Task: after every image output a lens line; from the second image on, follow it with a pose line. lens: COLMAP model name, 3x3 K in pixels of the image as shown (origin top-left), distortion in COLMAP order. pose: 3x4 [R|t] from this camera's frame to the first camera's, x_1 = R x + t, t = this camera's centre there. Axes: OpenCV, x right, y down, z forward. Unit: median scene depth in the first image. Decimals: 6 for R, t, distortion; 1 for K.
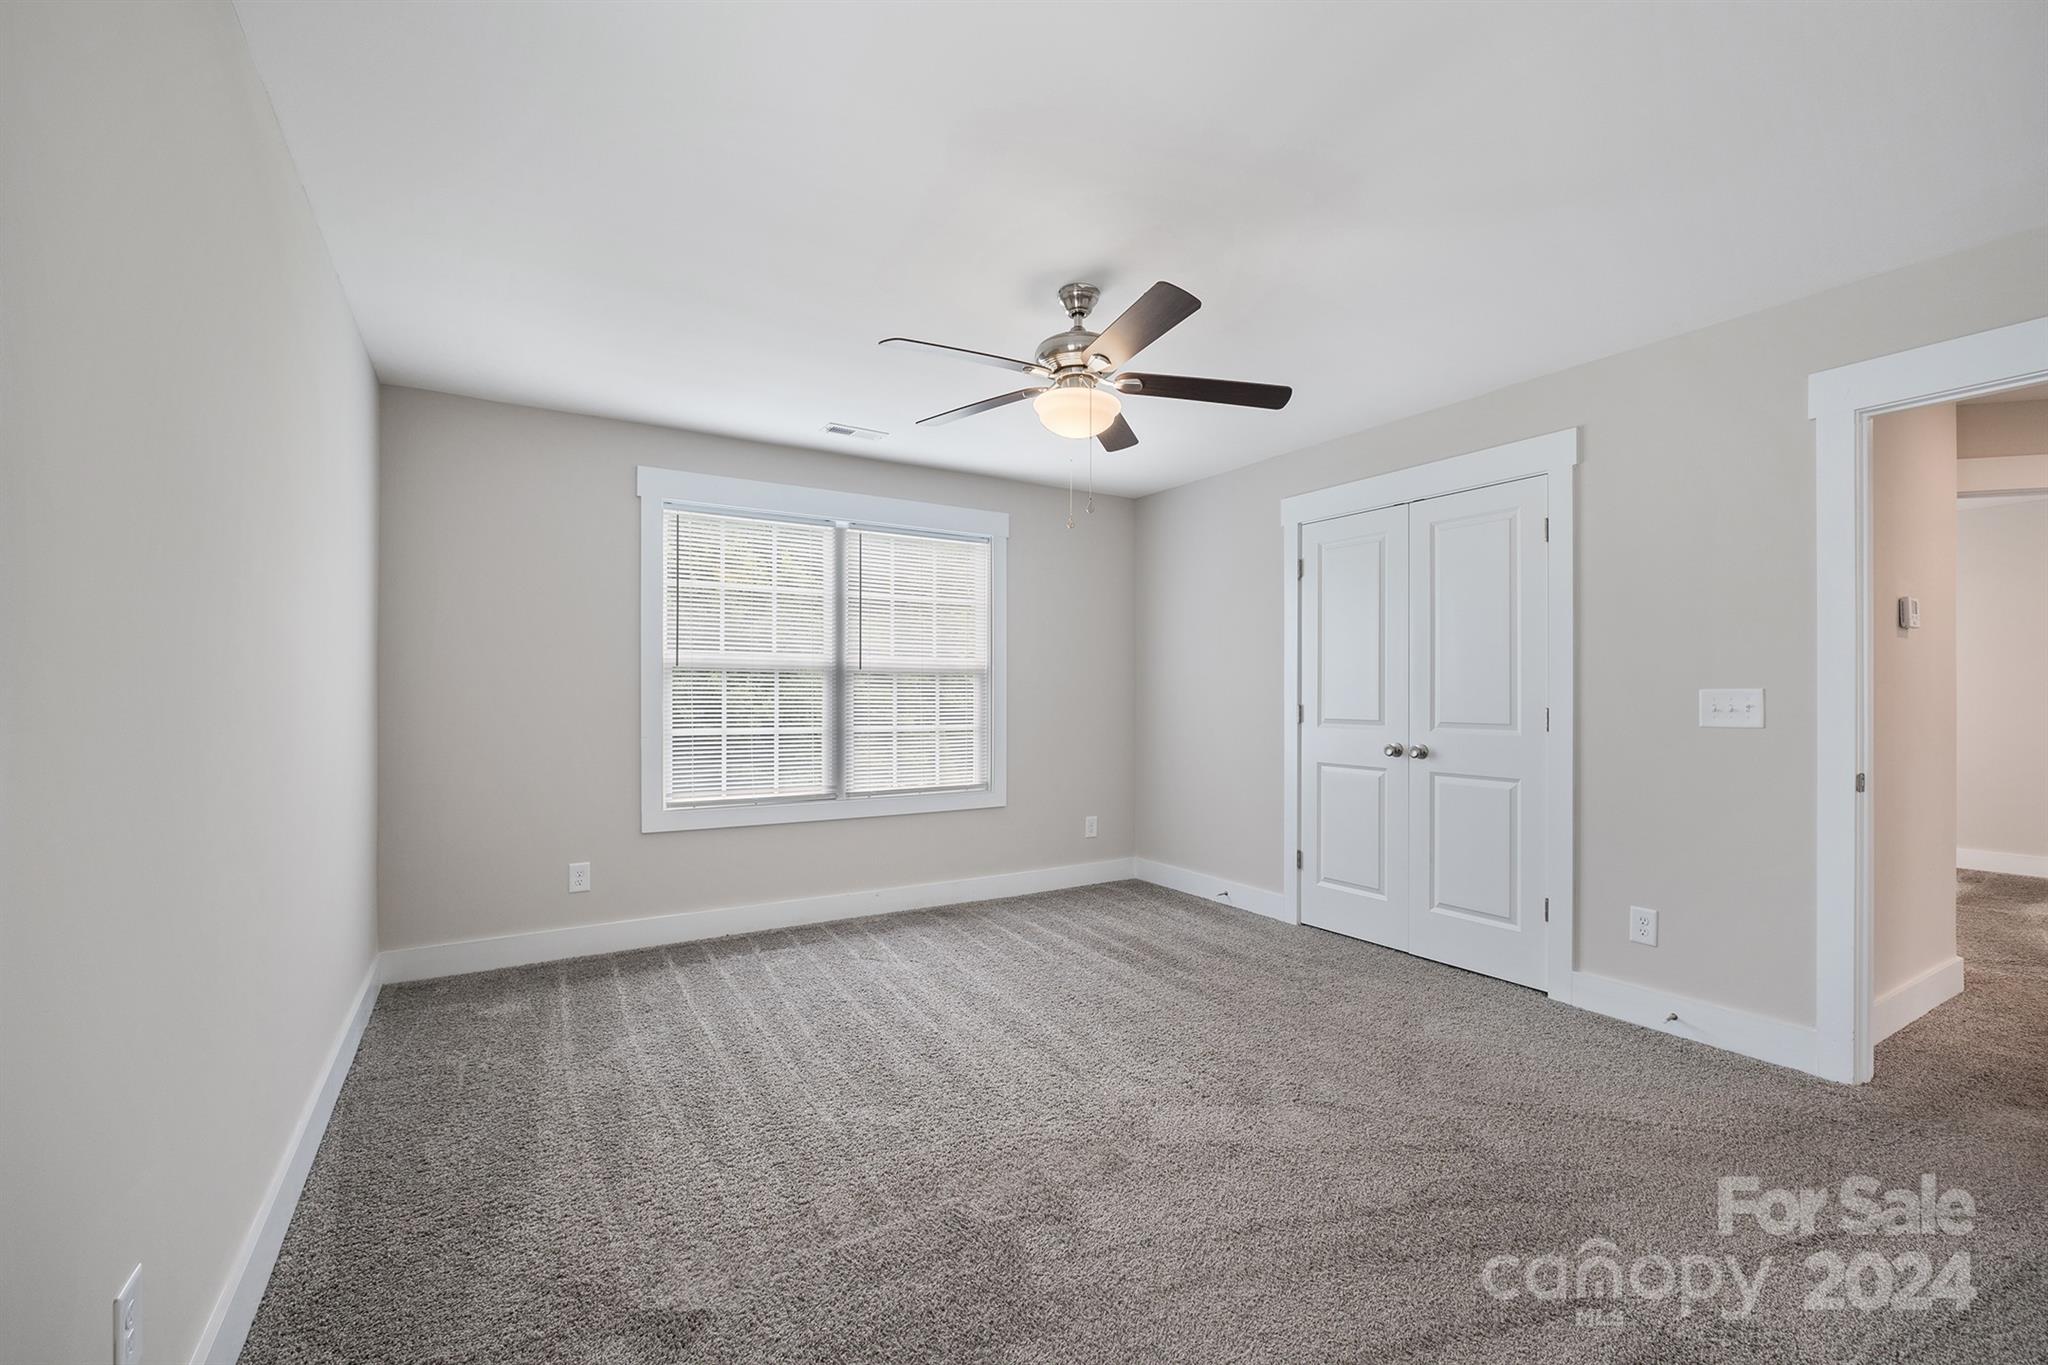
lens RADIAL K [[860.9, 0, 1021.7], [0, 860.9, 689.8], [0, 0, 1]] dist [-0.007597, -0.000105]
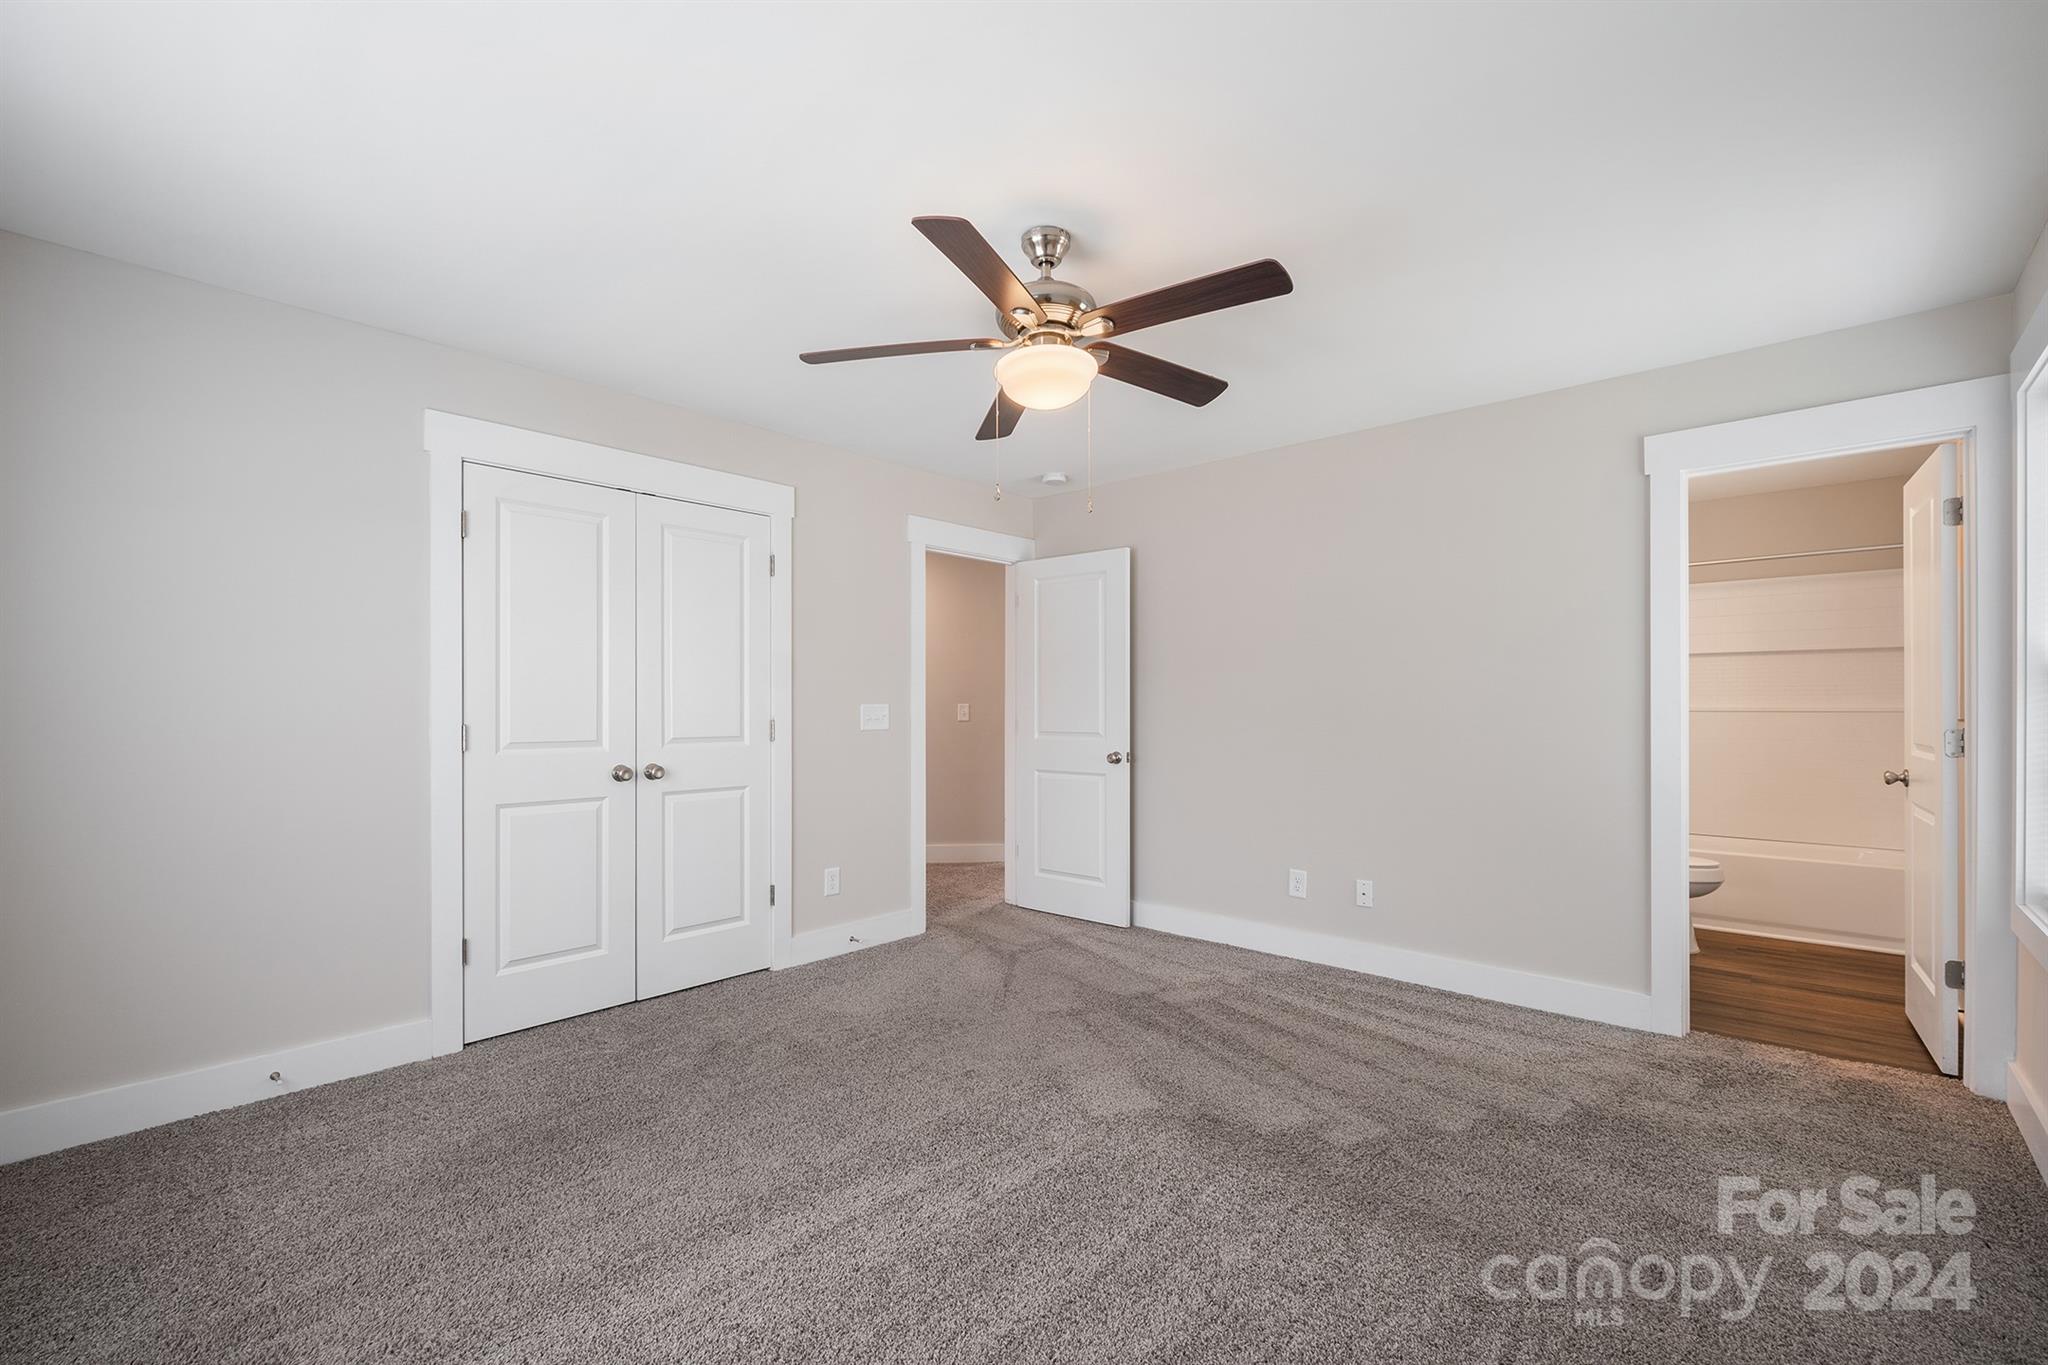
lens RADIAL K [[872.3, 0, 1024.3], [0, 872.3, 700.3], [0, 0, 1]] dist [0.001240, 0.000039]
pose [[-0.281909, 0.002930, 0.959437, -0.512194], [-0.007290, 0.999960, -0.005196, -0.001910], [-0.959413, -0.008459, -0.281876, 0.844039]]
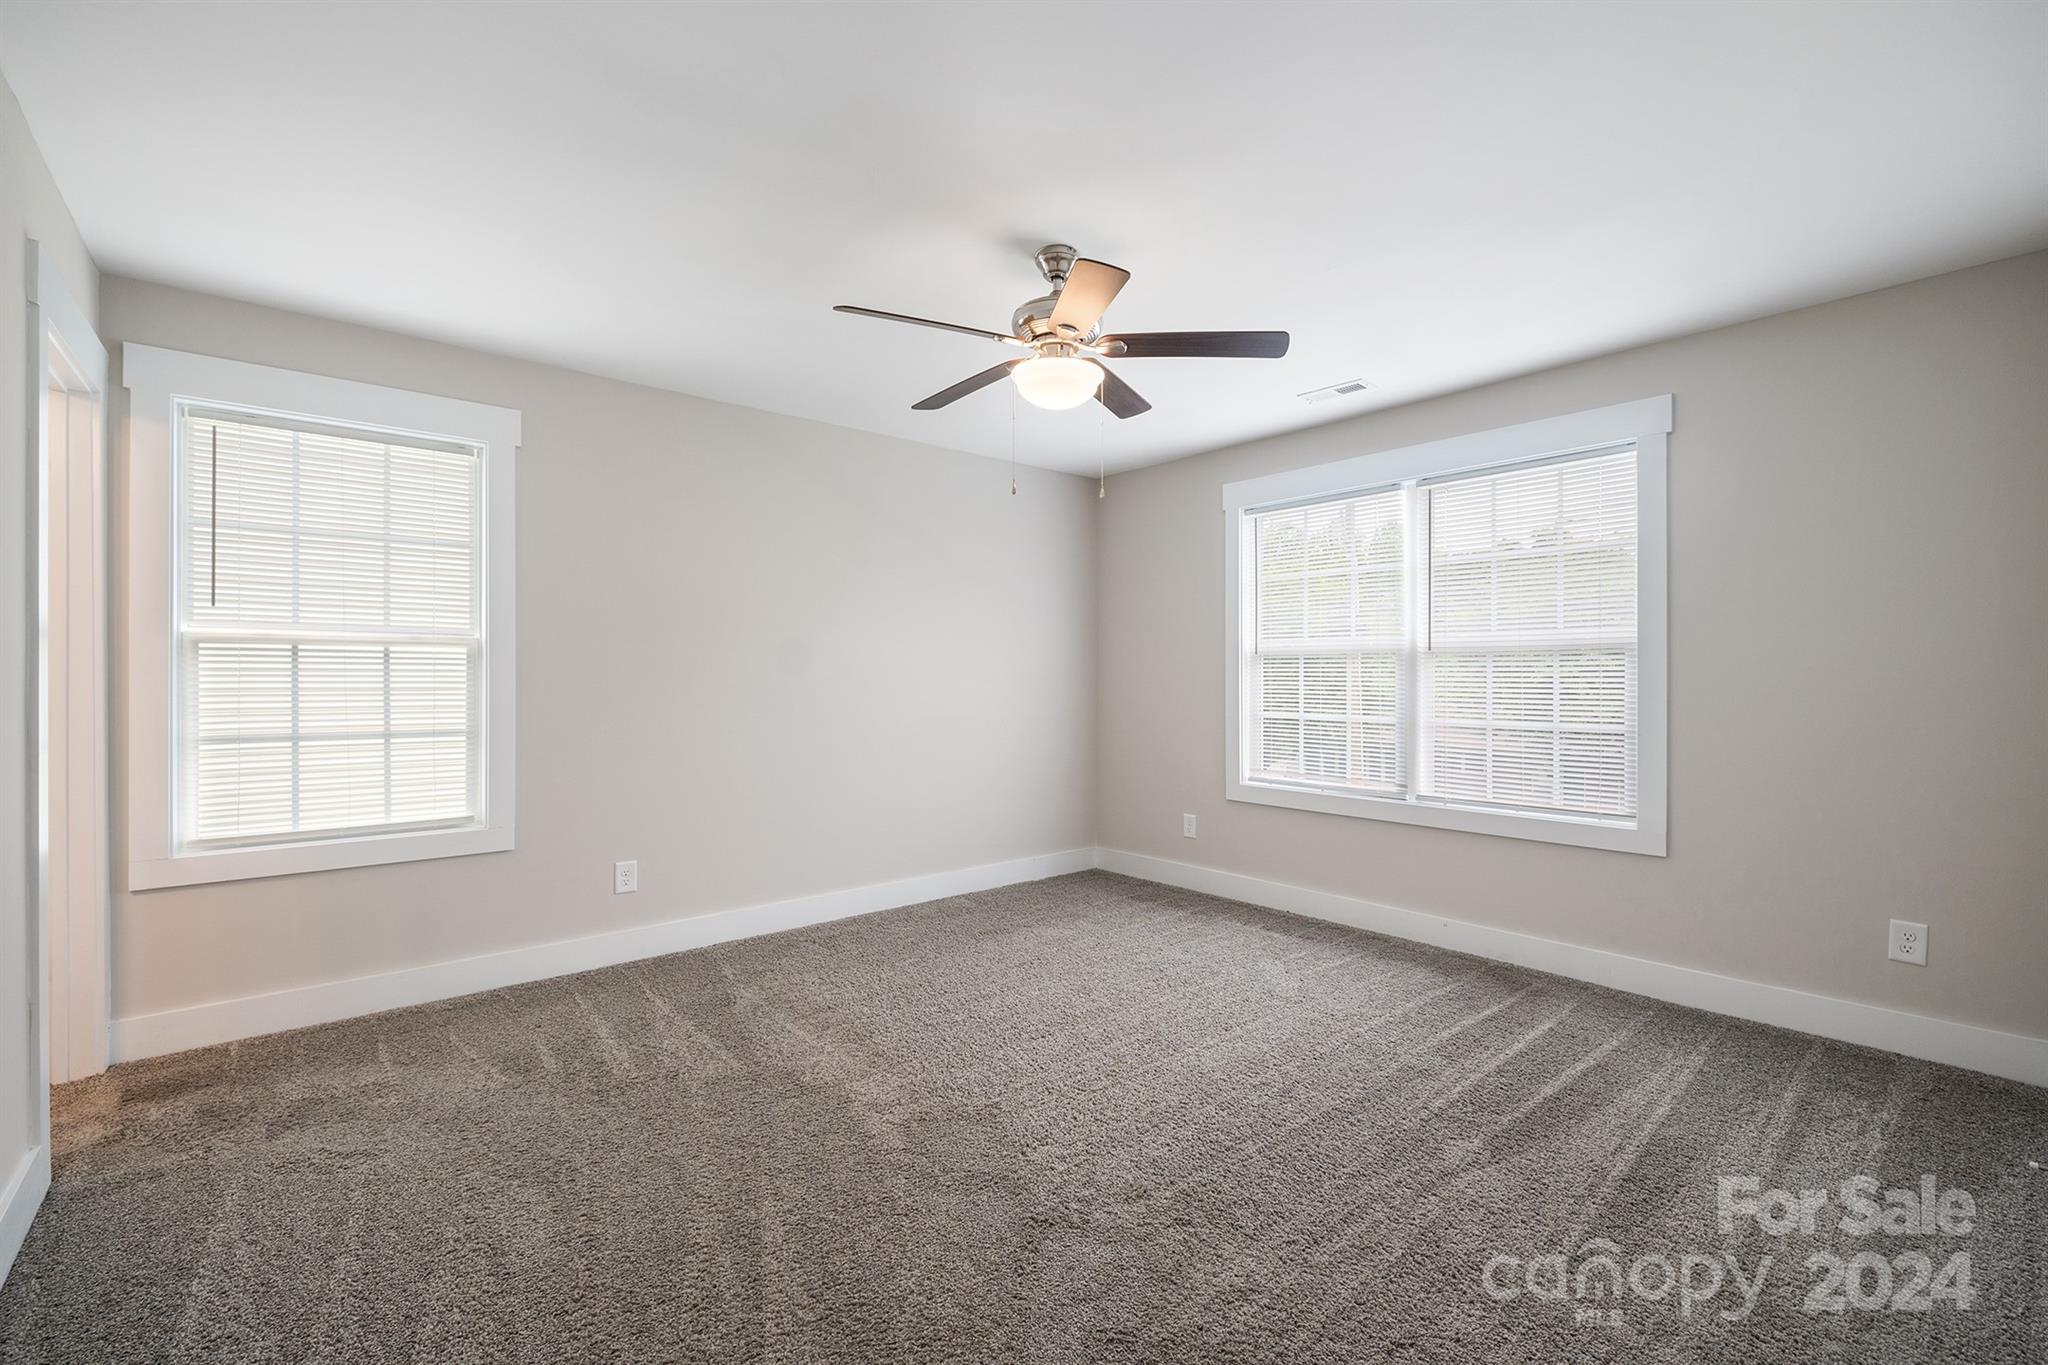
lens RADIAL K [[858.9, 0, 1024.0], [0, 858.9, 675.8], [0, 0, 1]] dist [-0.006461, -0.000173]
pose [[0.157436, -0.005112, -0.987516, 0.658460], [0.007065, 0.999967, -0.004050, 0.002282], [0.987504, -0.006339, 0.157467, 0.543280]]
